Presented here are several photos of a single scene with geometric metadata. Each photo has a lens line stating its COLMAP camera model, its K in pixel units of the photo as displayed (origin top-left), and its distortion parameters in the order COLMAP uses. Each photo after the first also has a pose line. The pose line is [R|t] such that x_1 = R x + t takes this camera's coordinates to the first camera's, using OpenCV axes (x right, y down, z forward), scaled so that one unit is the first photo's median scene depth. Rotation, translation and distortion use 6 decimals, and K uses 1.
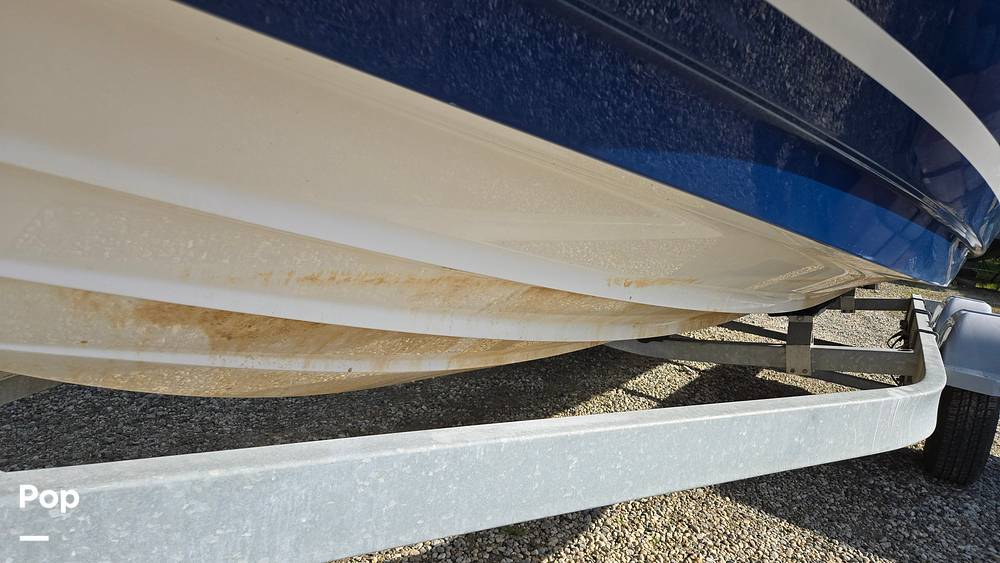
lens RADIAL K [[665.9, 0, 490.7], [0, 665.9, 279.2], [0, 0, 1]] dist [0.076673, -0.055821]
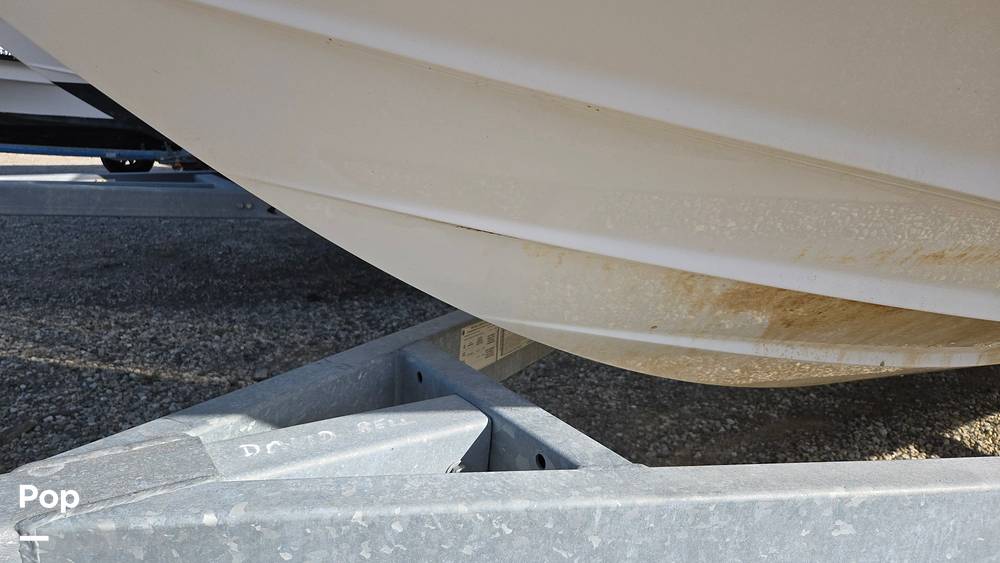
lens RADIAL K [[665.9, 0, 503.7], [0, 665.9, 282.0], [0, 0, 1]] dist [0.076673, -0.055821]
pose [[0.927423, -0.000252, -0.374014, -0.460033], [0.017277, 0.998961, 0.042167, -0.014042], [0.373615, -0.045568, 0.926464, 0.060203]]
